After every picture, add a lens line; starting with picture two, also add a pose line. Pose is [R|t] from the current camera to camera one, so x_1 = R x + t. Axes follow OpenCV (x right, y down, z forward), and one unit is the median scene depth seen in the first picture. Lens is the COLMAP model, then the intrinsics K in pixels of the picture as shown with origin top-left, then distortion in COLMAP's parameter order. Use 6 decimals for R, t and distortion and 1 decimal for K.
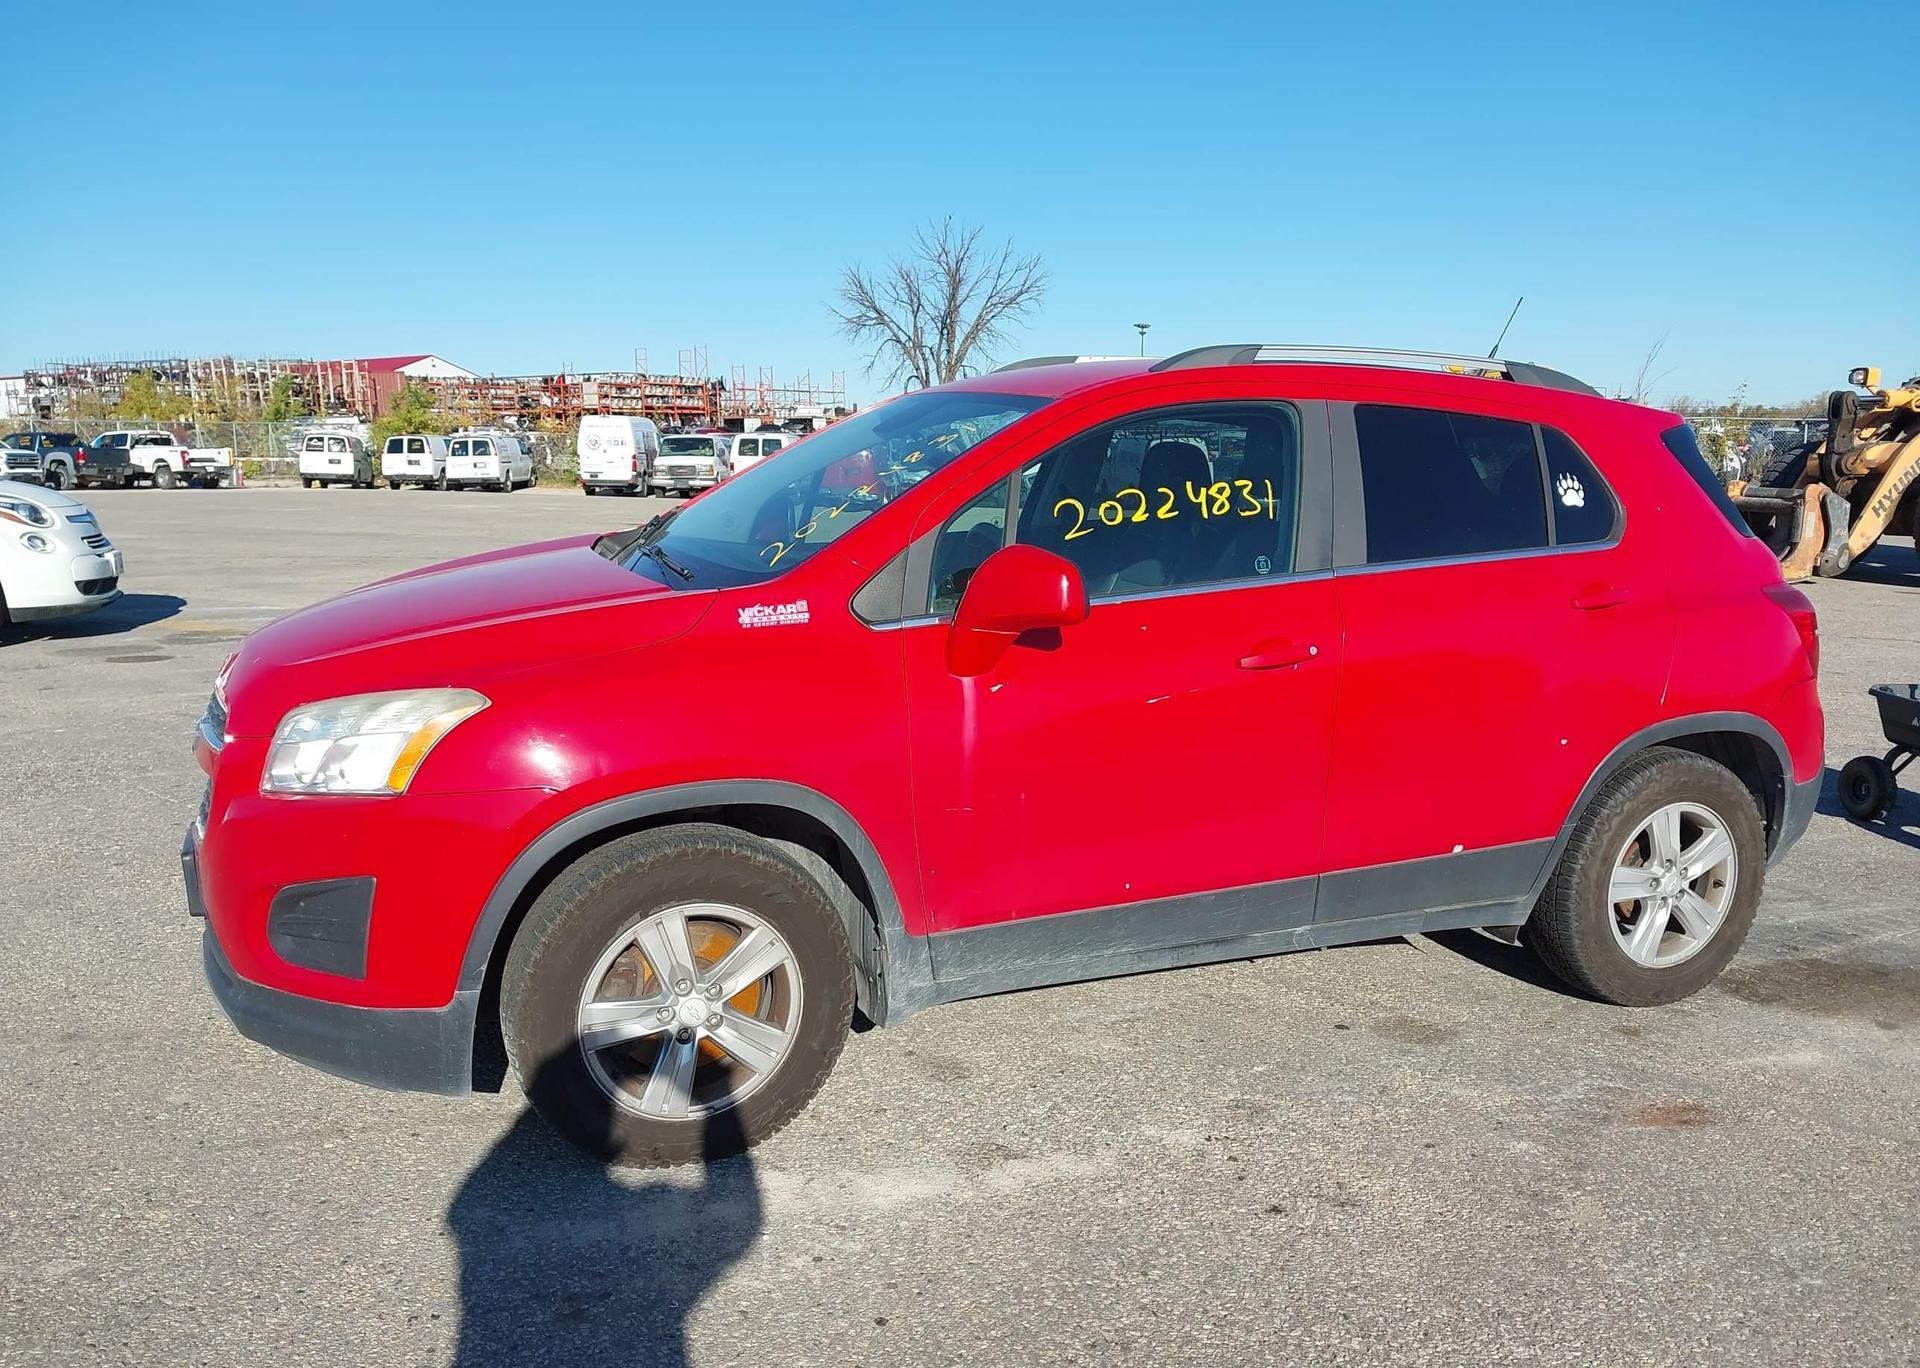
lens RADIAL K [[1512.9, 0, 942.6], [0, 1512.9, 686.7], [0, 0, 1]] dist [0.063128, -0.091678]
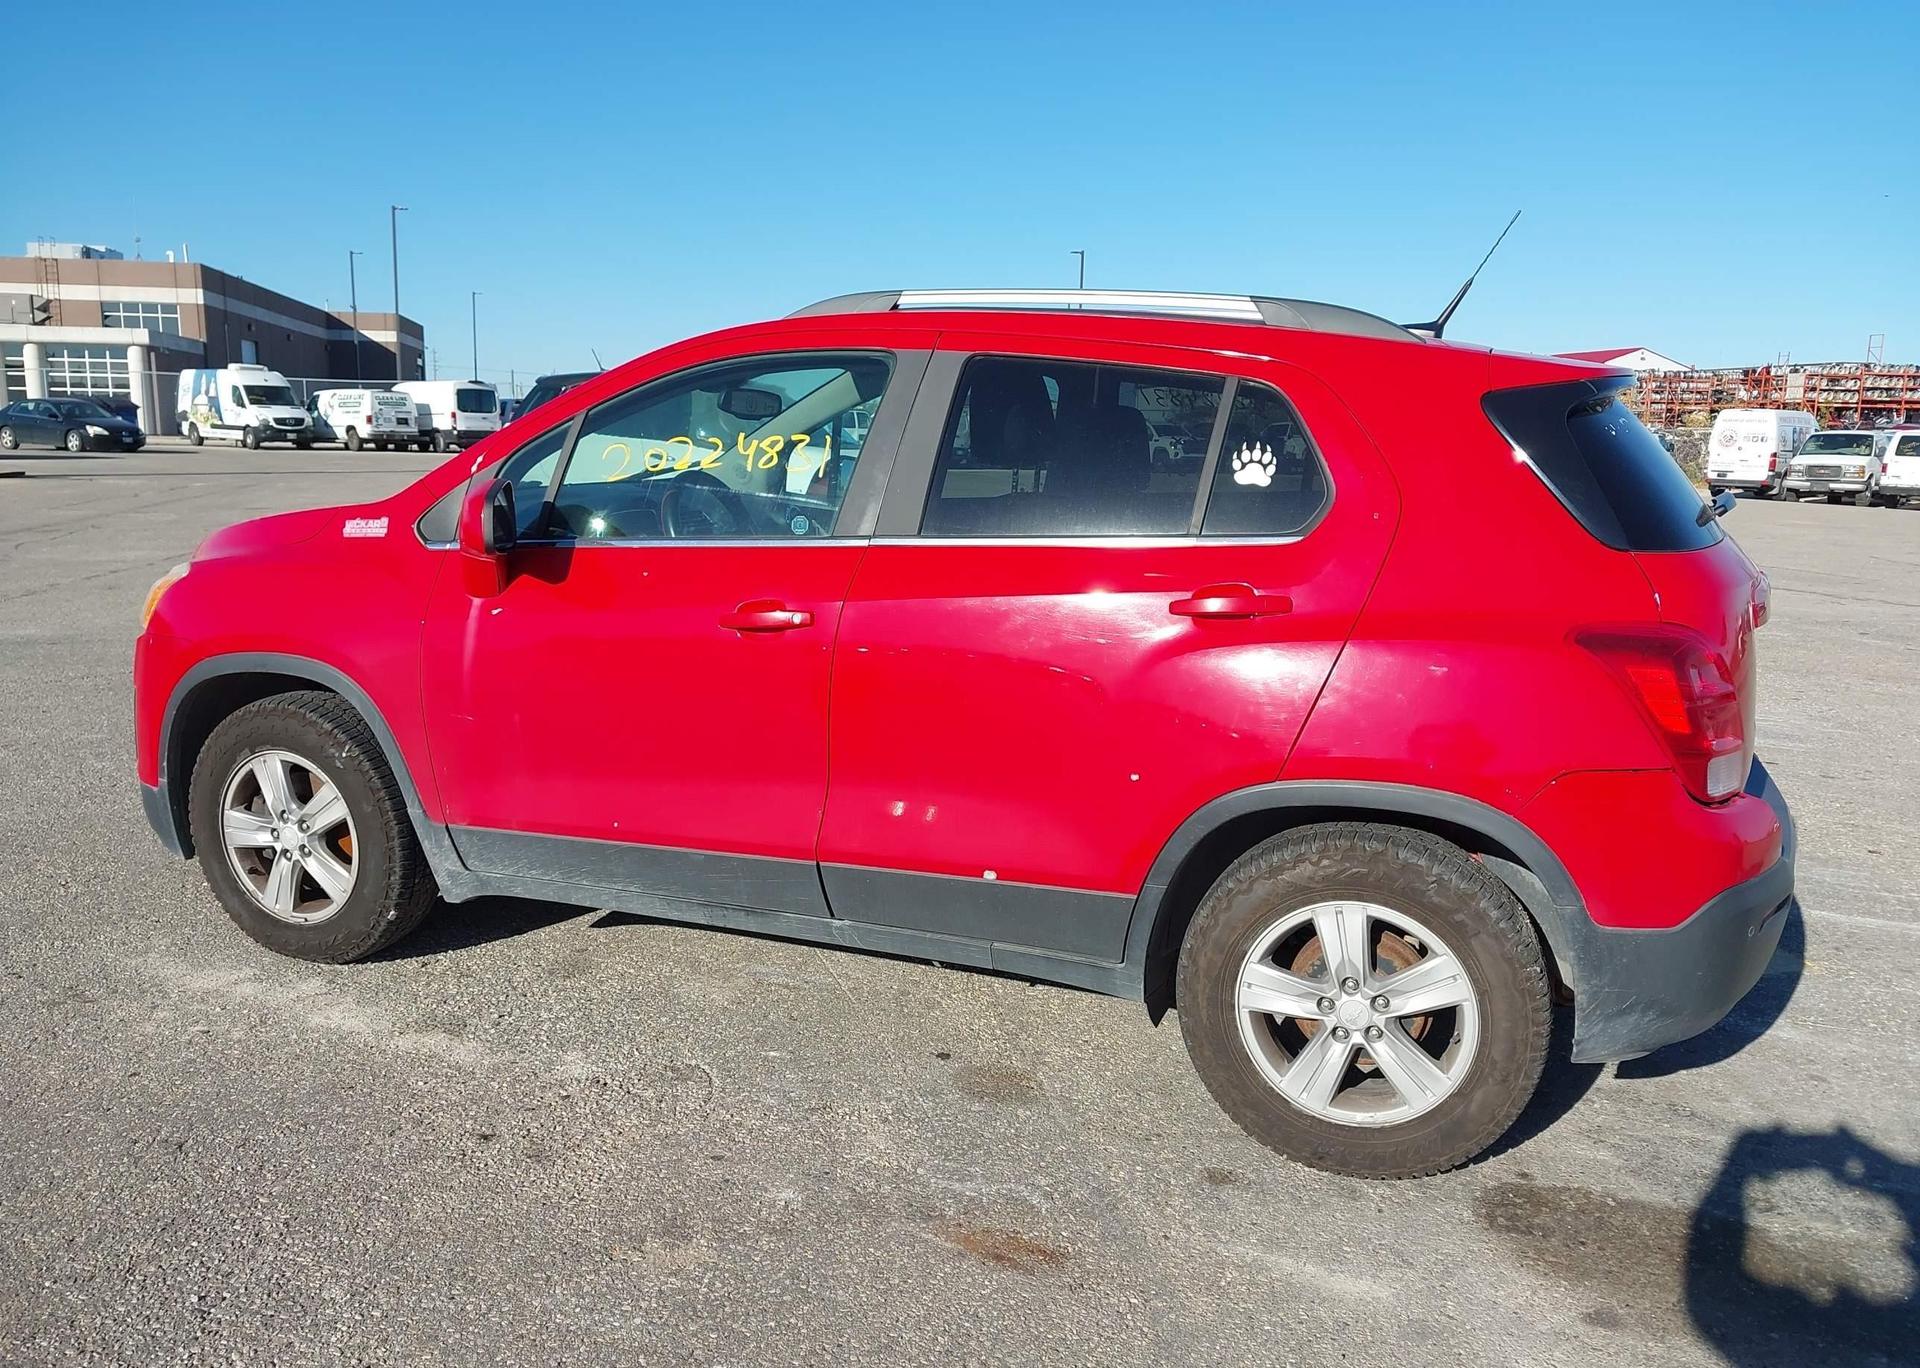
lens RADIAL K [[1512.9, 0, 969.8], [0, 1512.9, 686.7], [0, 0, 1]] dist [0.063128, -0.091678]
pose [[0.723680, 0.133894, -0.677023, 0.816479], [-0.132271, 0.989722, 0.054349, -0.039455], [0.677342, 0.050220, 0.733952, 0.336593]]
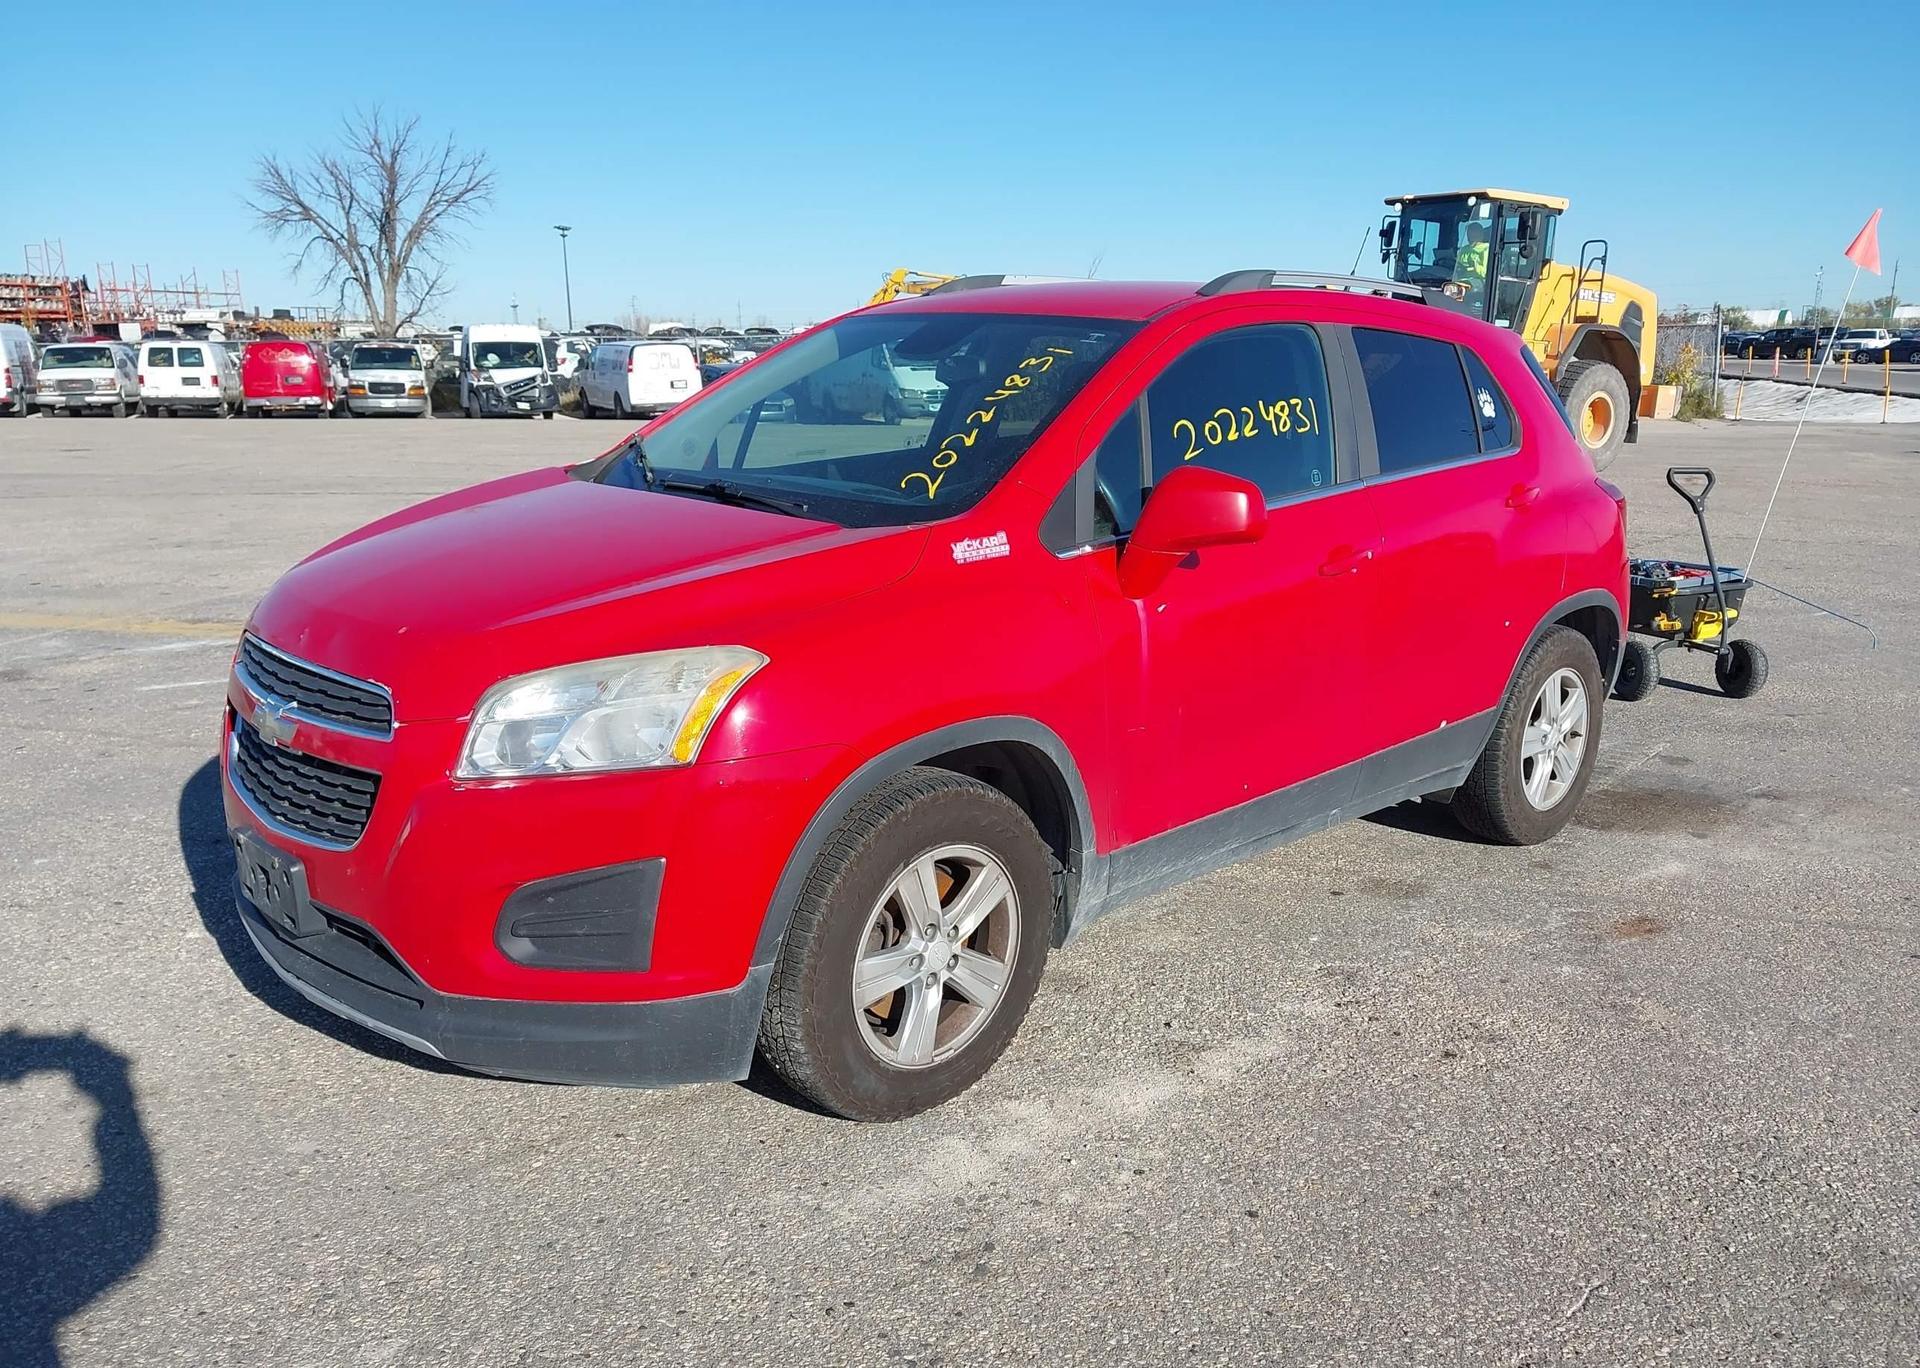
lens RADIAL K [[1512.9, 0, 931.6], [0, 1512.9, 677.8], [0, 0, 1]] dist [0.063128, -0.091678]
pose [[0.936267, -0.080081, 0.342041, -0.369857], [0.061902, 0.996044, 0.063755, -0.021385], [-0.345793, -0.038519, 0.937520, 0.067481]]
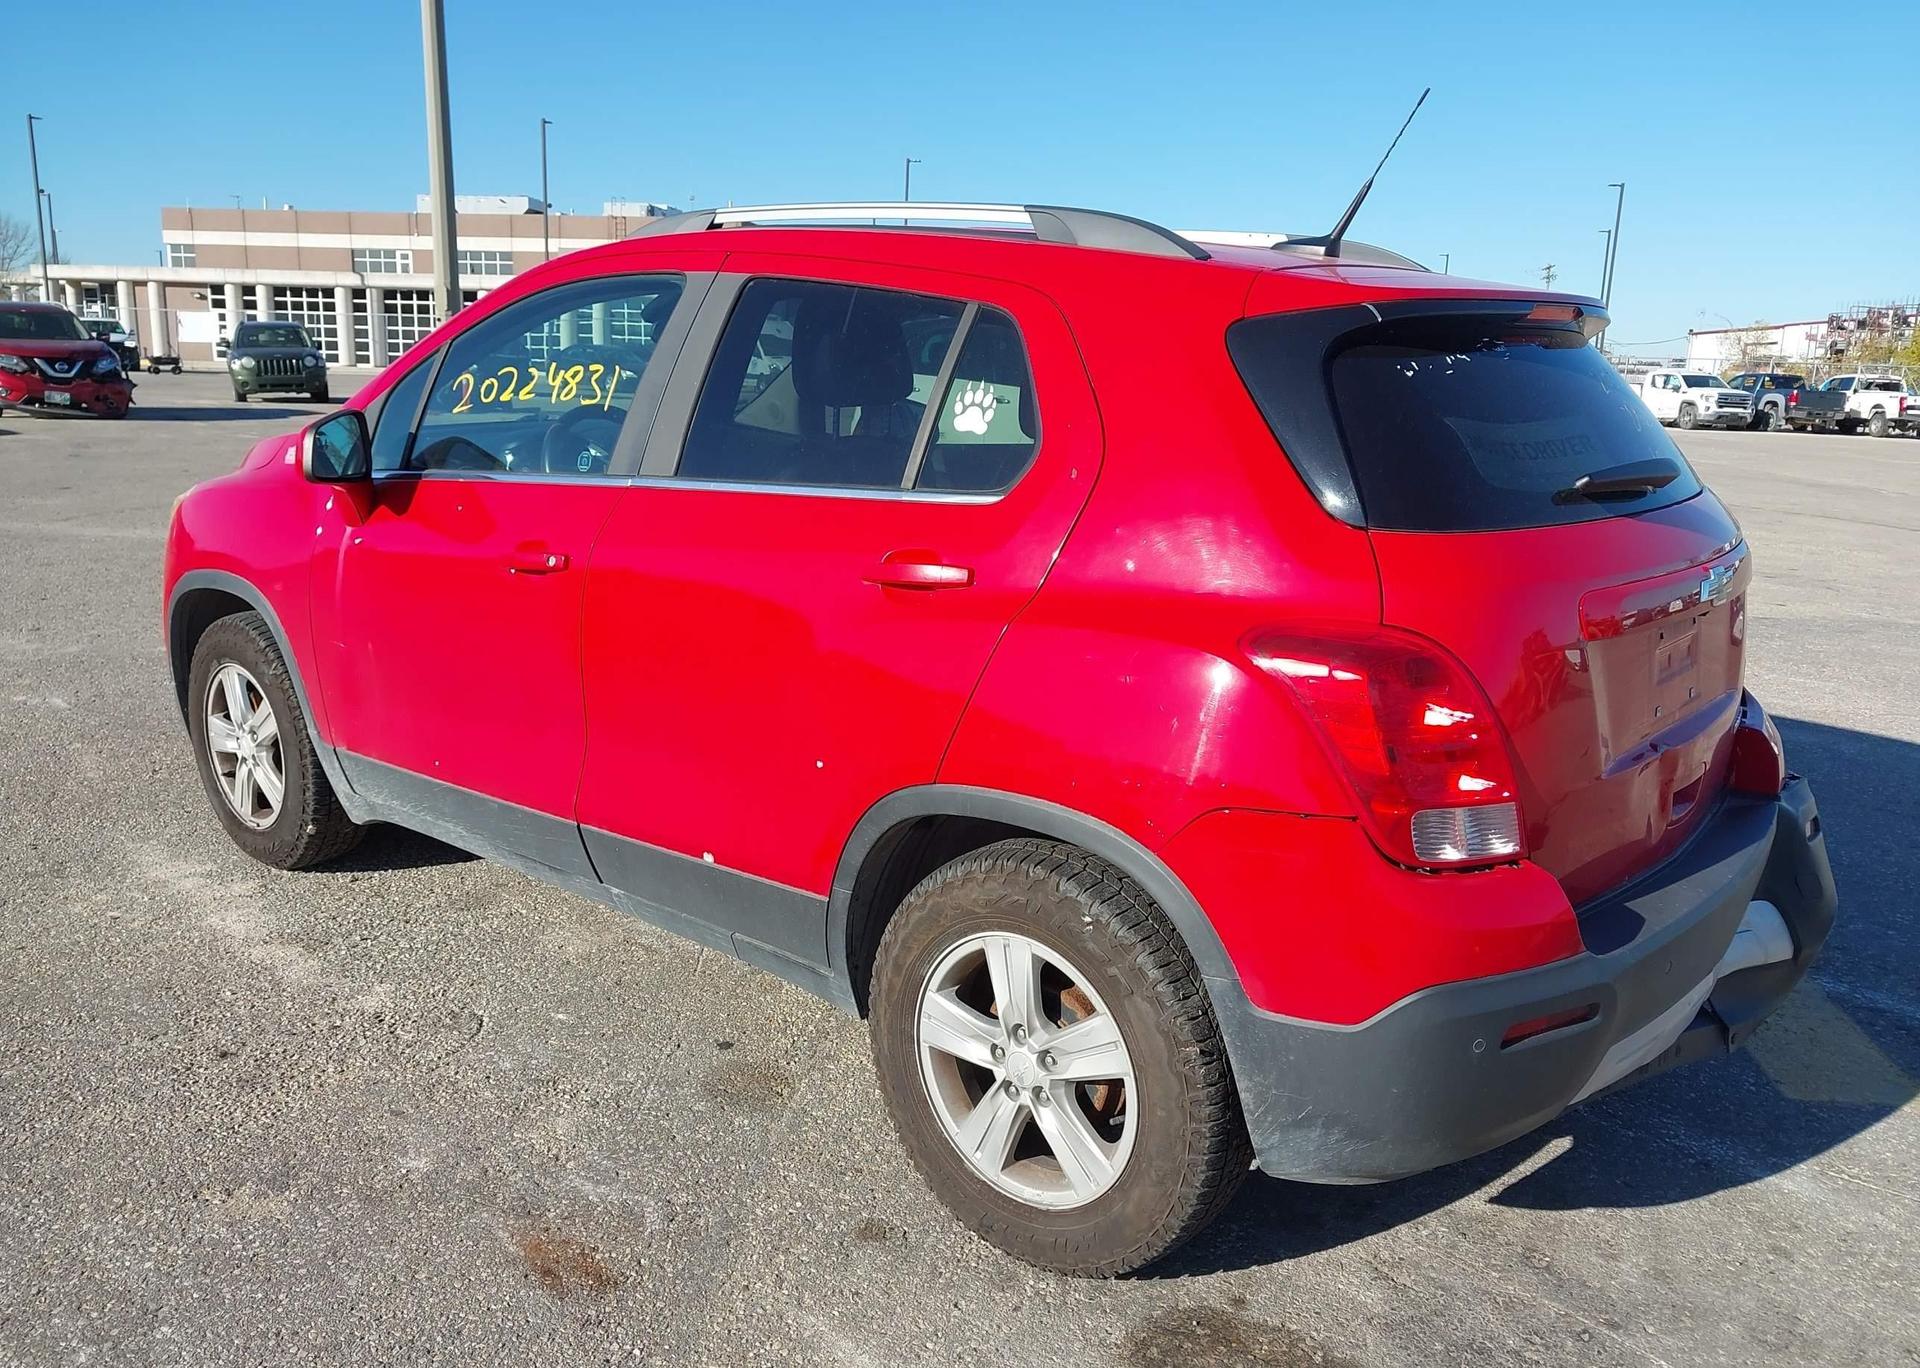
lens RADIAL K [[1512.9, 0, 954.4], [0, 1512.9, 698.3], [0, 0, 1]] dist [0.063128, -0.091678]
pose [[0.455574, 0.209504, -0.865194, 0.958992], [-0.174469, 0.974076, 0.144001, -0.096632], [0.872933, 0.085346, 0.480316, 0.674951]]
